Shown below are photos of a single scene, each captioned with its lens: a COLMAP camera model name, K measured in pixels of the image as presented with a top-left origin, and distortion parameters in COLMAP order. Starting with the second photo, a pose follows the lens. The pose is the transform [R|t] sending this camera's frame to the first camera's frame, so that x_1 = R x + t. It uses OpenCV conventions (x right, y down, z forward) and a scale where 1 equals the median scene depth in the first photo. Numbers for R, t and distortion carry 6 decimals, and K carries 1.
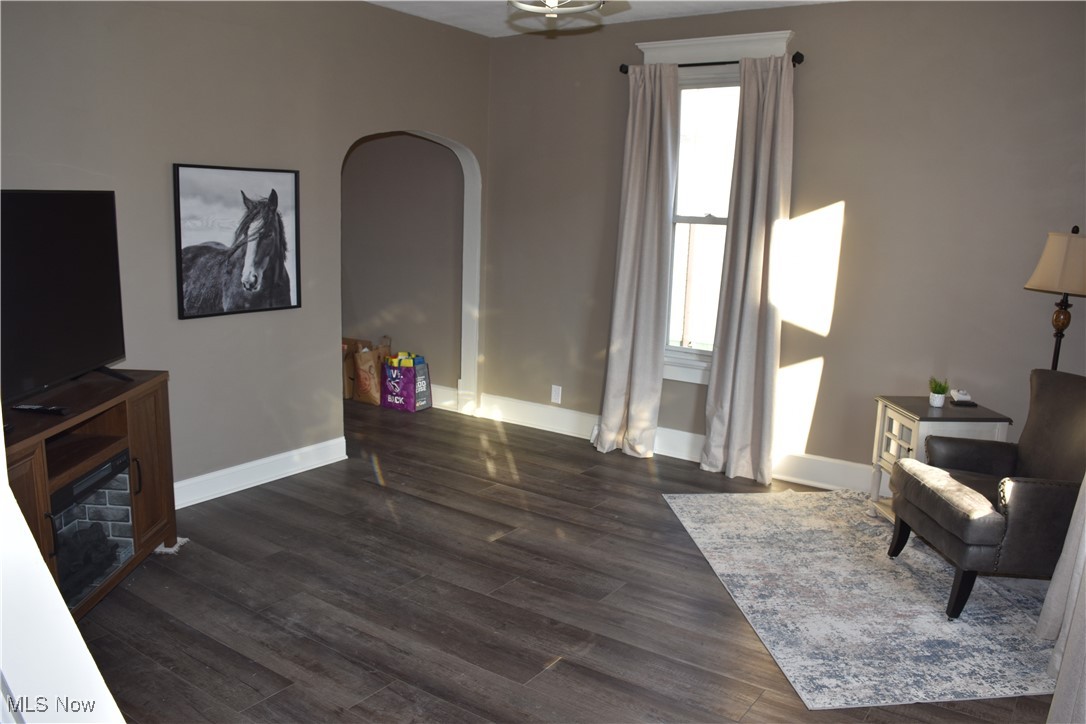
lens RADIAL K [[857.1, 0, 546.3], [0, 857.1, 360.3], [0, 0, 1]] dist [-0.093224, 0.011102]
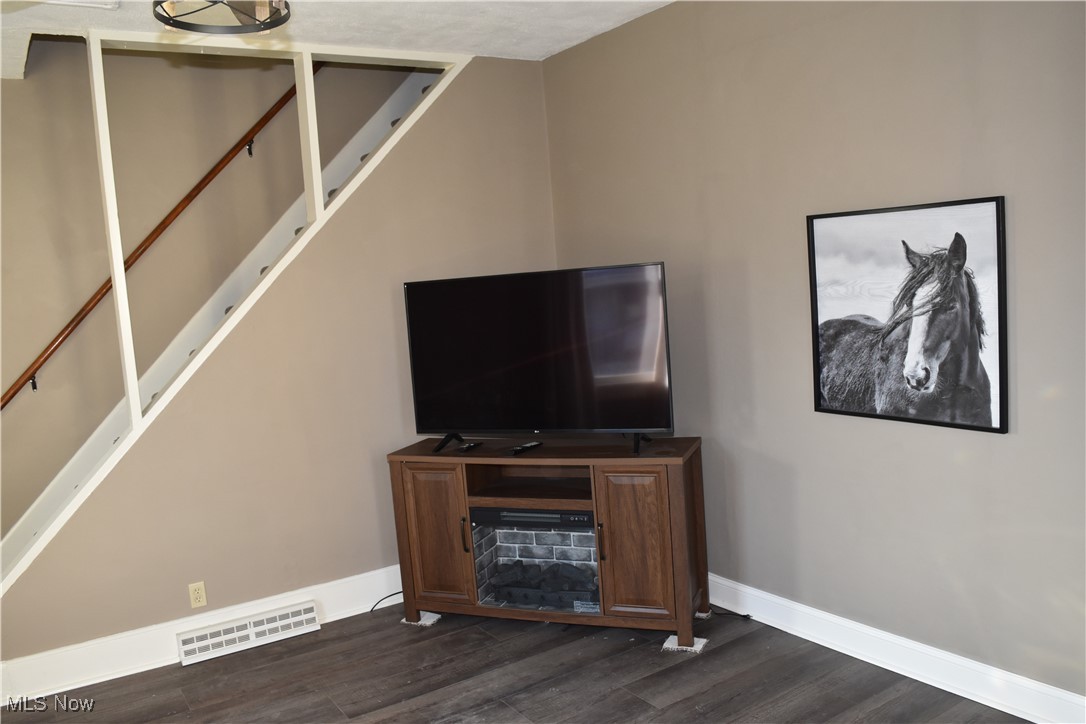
lens RADIAL K [[857.1, 0, 544.6], [0, 857.1, 368.2], [0, 0, 1]] dist [-0.093224, 0.011102]
pose [[-0.374033, 0.097566, -0.922269, 0.367838], [-0.106670, 0.983325, 0.147286, -0.167017], [0.921260, 0.153469, -0.357389, 0.977712]]
